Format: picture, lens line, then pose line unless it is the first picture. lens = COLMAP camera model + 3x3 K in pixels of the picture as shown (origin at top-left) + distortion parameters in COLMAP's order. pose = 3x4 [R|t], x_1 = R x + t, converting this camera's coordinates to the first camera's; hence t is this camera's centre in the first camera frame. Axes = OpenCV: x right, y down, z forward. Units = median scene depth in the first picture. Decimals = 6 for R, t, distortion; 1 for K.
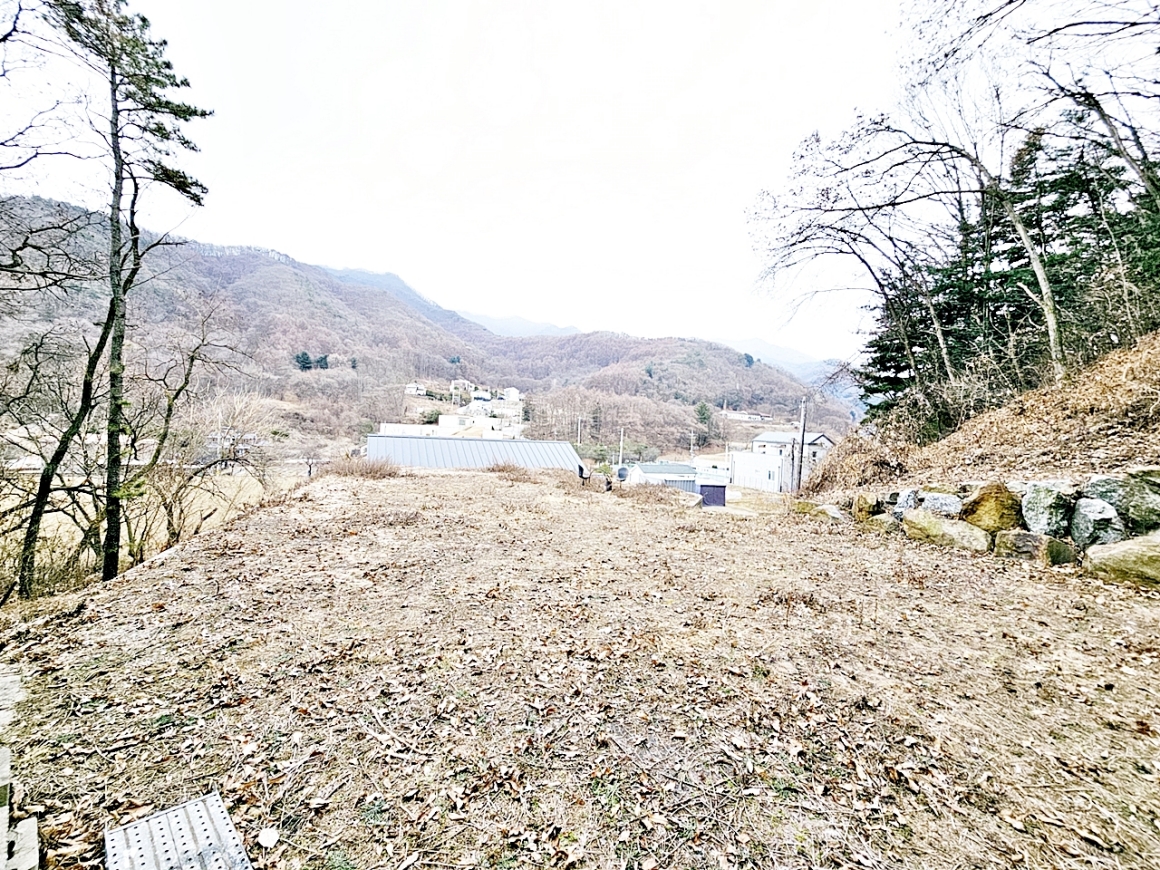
lens RADIAL K [[472.6, 0, 579.5], [0, 472.6, 433.2], [0, 0, 1]] dist [-0.003086, 0.001438]
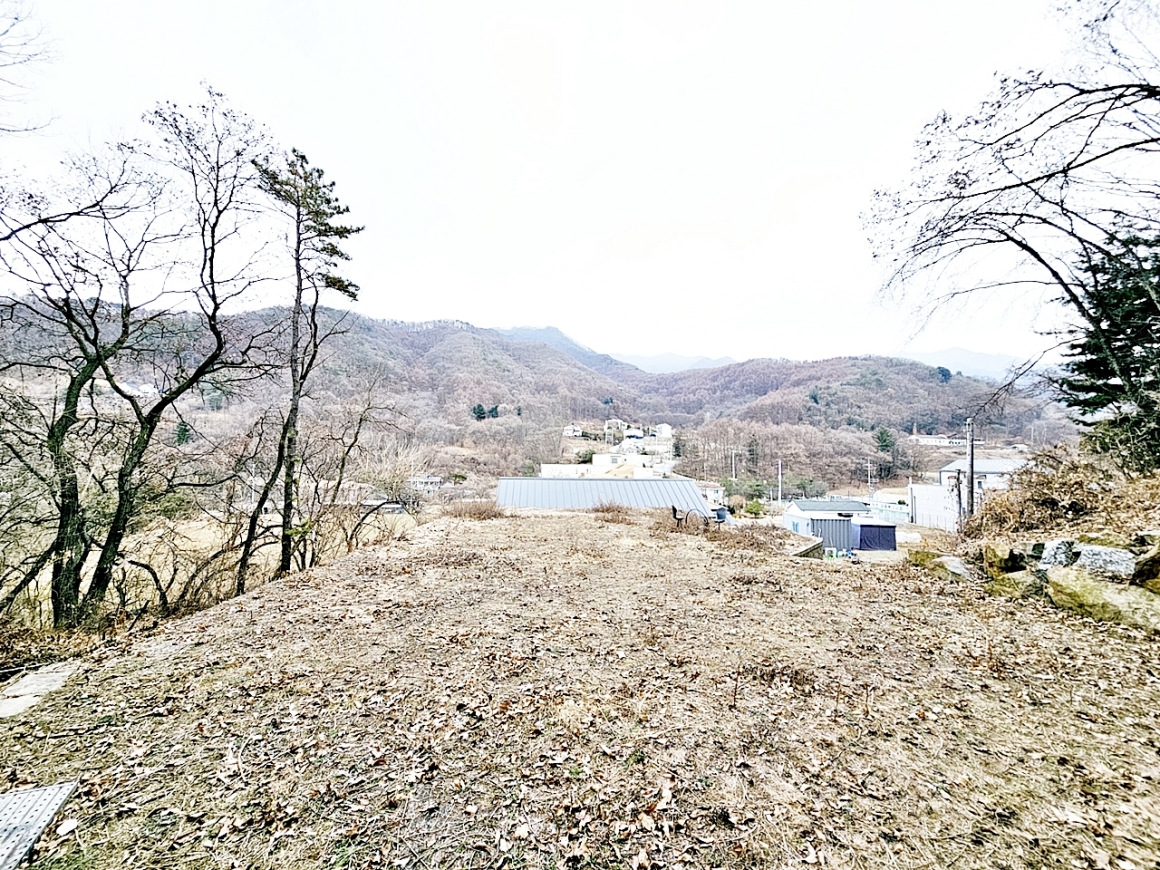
lens RADIAL K [[472.6, 0, 580.1], [0, 472.6, 435.1], [0, 0, 1]] dist [-0.003086, 0.001438]
pose [[0.946418, -0.053371, -0.318504, 0.122216], [0.029952, 0.996505, -0.077980, -0.005795], [0.321552, 0.064262, 0.944709, 0.019020]]
